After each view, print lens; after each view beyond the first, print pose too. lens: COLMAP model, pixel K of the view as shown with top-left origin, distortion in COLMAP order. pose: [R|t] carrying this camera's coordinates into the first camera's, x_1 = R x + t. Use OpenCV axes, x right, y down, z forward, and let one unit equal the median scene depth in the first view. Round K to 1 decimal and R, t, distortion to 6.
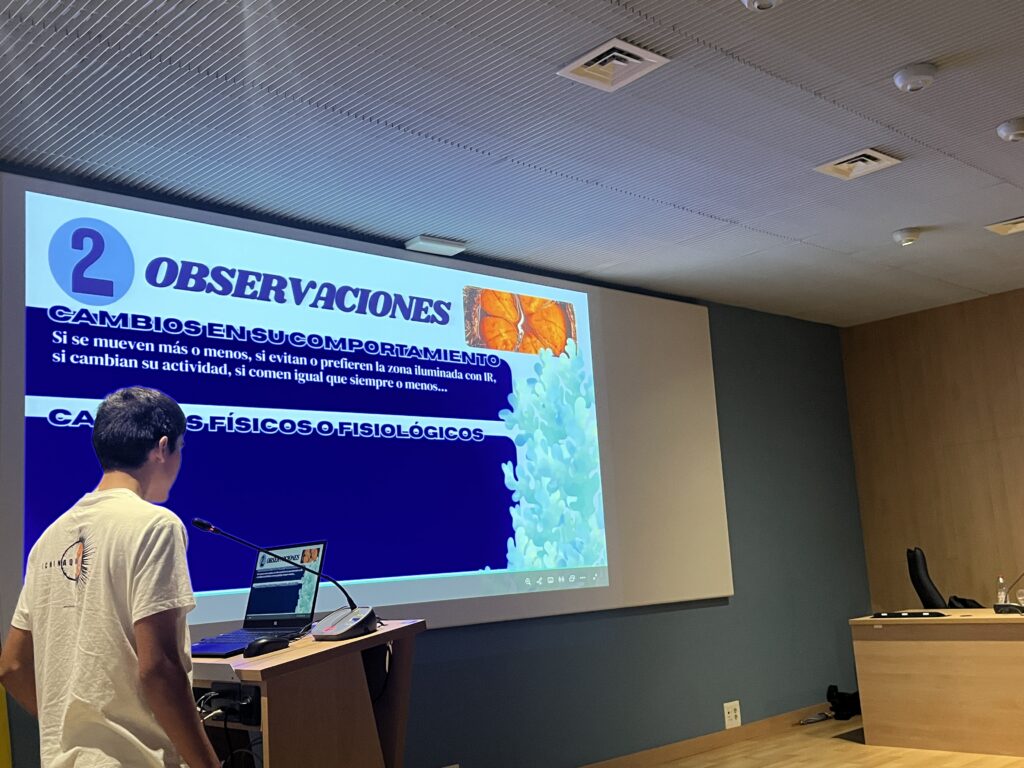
lens RADIAL K [[1116.2, 0, 513.8], [0, 1116.2, 381.0], [0, 0, 1]] dist [0.069141, -0.176901]
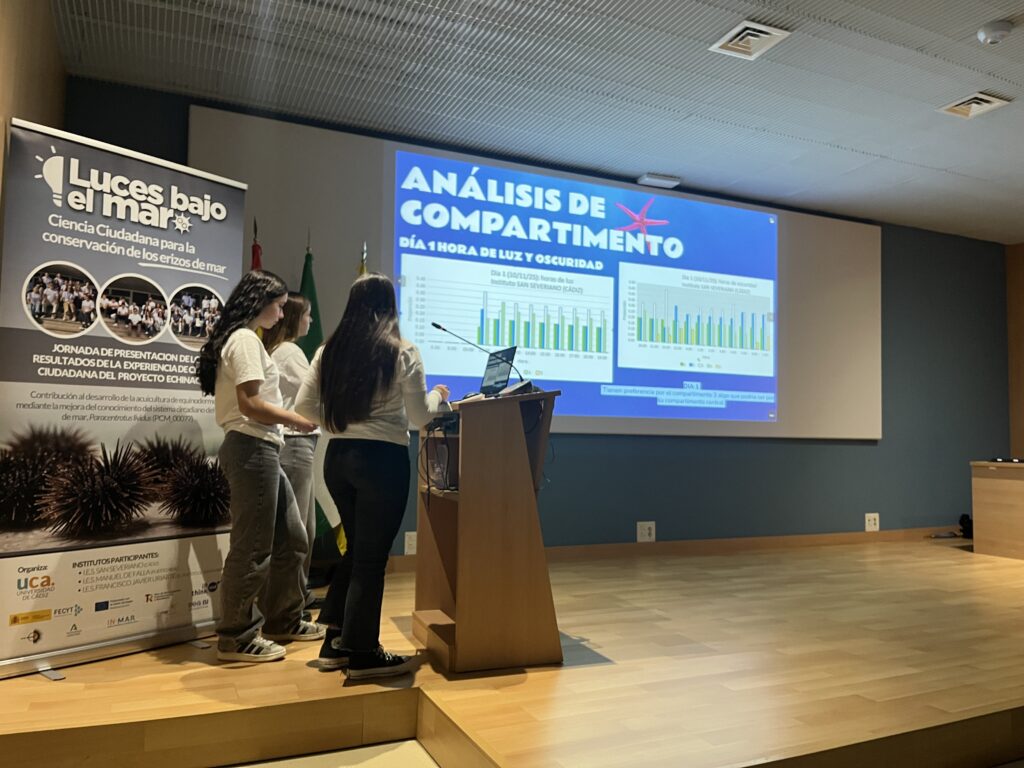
lens RADIAL K [[782.3, 0, 512.0], [0, 782.3, 384.0], [0, 0, 1]] dist [0.056004, -0.087925]
pose [[0.939979, 0.060384, -0.335847, 0.116591], [-0.023572, 0.993358, 0.112628, 0.033912], [0.340417, -0.097952, 0.935159, -0.063333]]
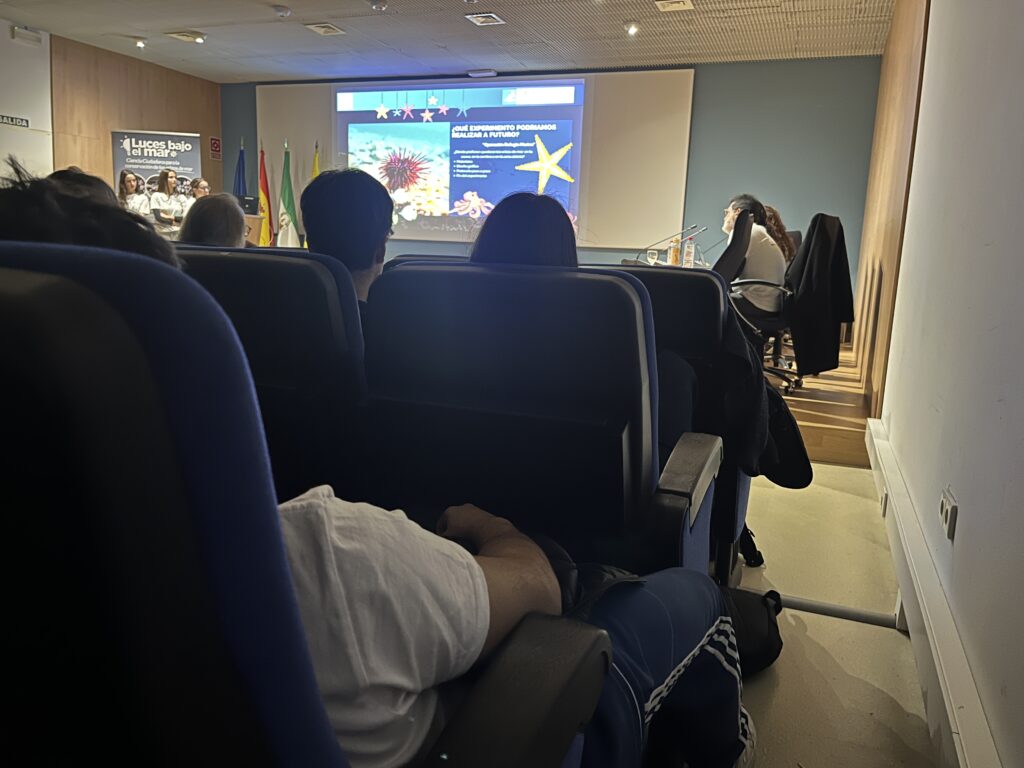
lens RADIAL K [[776.4, 0, 515.7], [0, 776.4, 383.8], [0, 0, 1]] dist [0.075124, -0.115478]
pose [[0.423996, 0.228441, -0.876380, 1.535038], [0.078049, 0.954849, 0.286655, 0.030439], [0.902295, -0.189941, 0.387023, 0.335668]]
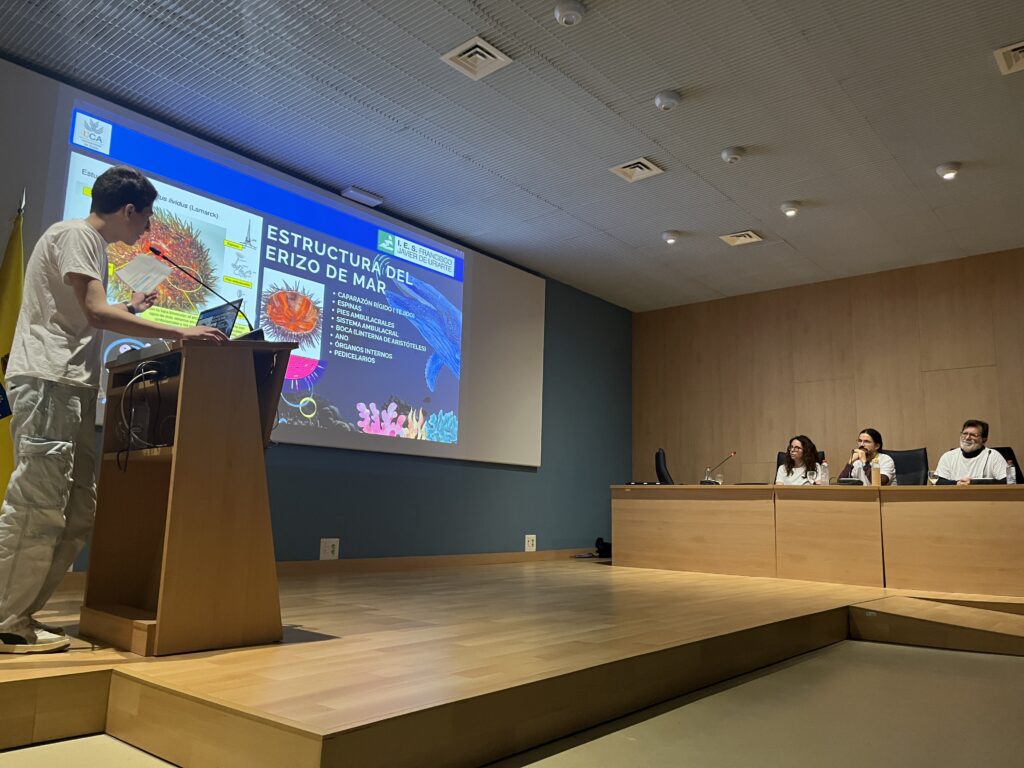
lens RADIAL K [[776.4, 0, 515.7], [0, 776.4, 383.8], [0, 0, 1]] dist [0.075124, -0.115478]
pose [[0.988897, 0.108218, 0.101841, 0.055182], [-0.108164, 0.994115, -0.006068, 0.114329], [-0.101899, -0.005015, 0.994782, -0.058698]]
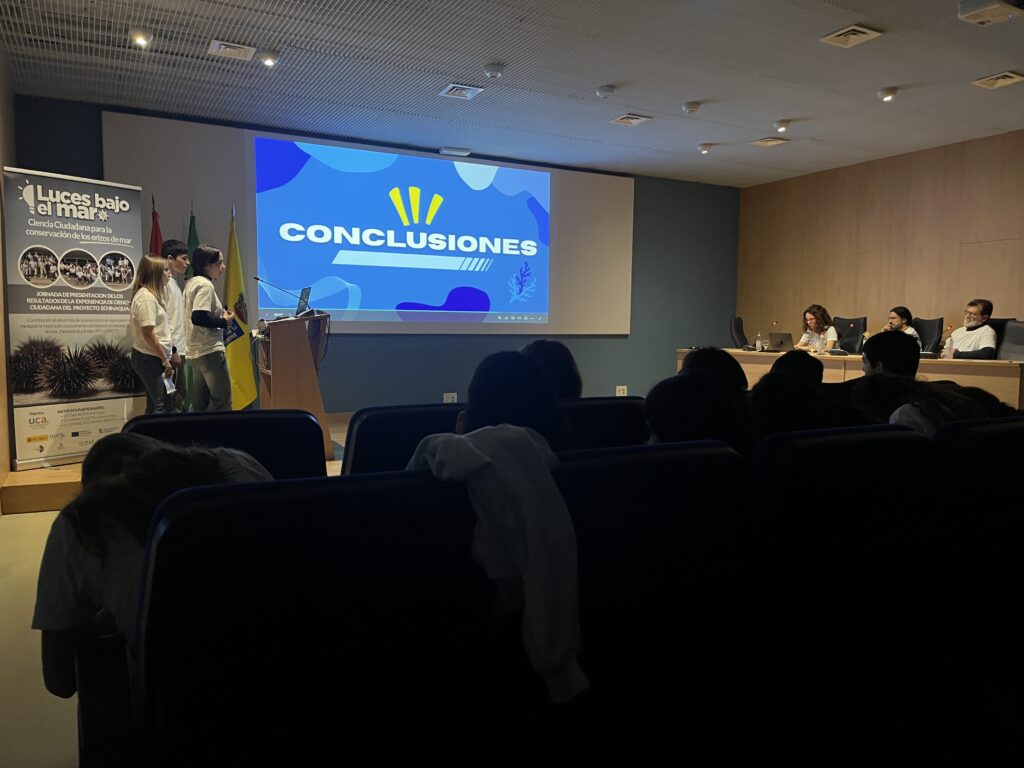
lens RADIAL K [[793.6, 0, 526.8], [0, 793.6, 392.0], [0, 0, 1]] dist [0.096305, -0.163568]
pose [[0.966789, 0.091929, -0.238469, 0.462444], [-0.029743, 0.967200, 0.252268, -0.070200], [0.253838, -0.236797, 0.937813, -0.457198]]
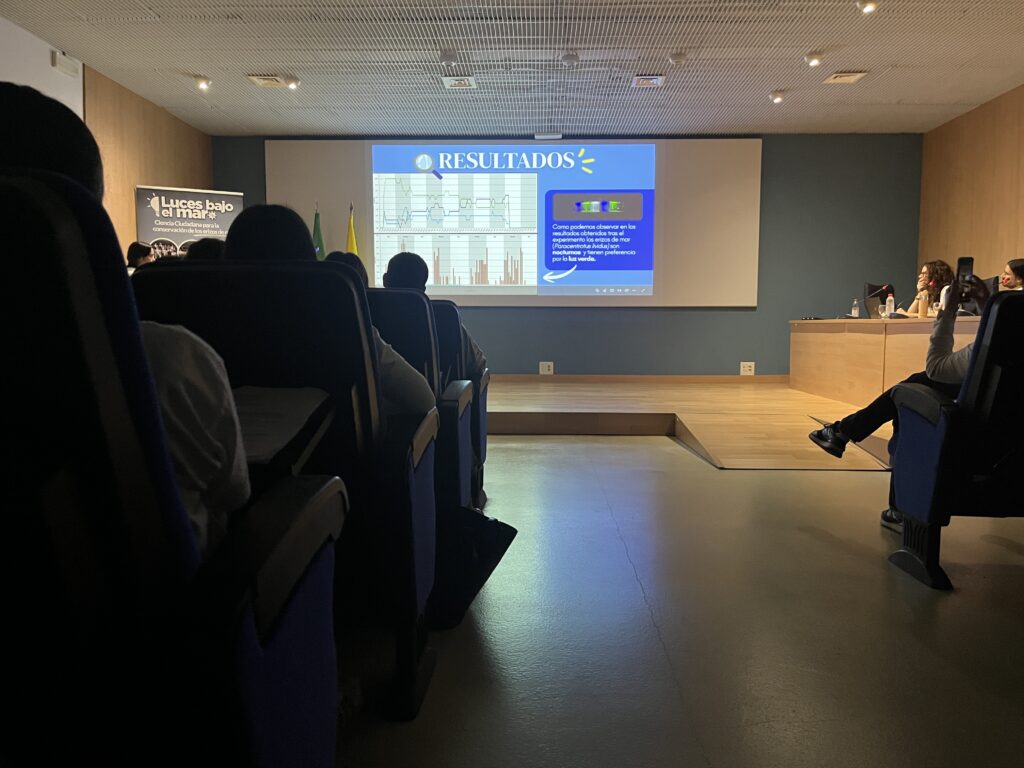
lens RADIAL K [[782.3, 0, 512.0], [0, 782.3, 384.0], [0, 0, 1]] dist [0.056004, -0.087925]
pose [[0.696752, 0.120940, -0.707043, 1.067256], [0.068938, 0.969832, 0.233824, -0.013426], [0.713992, -0.211660, 0.667395, -0.197000]]
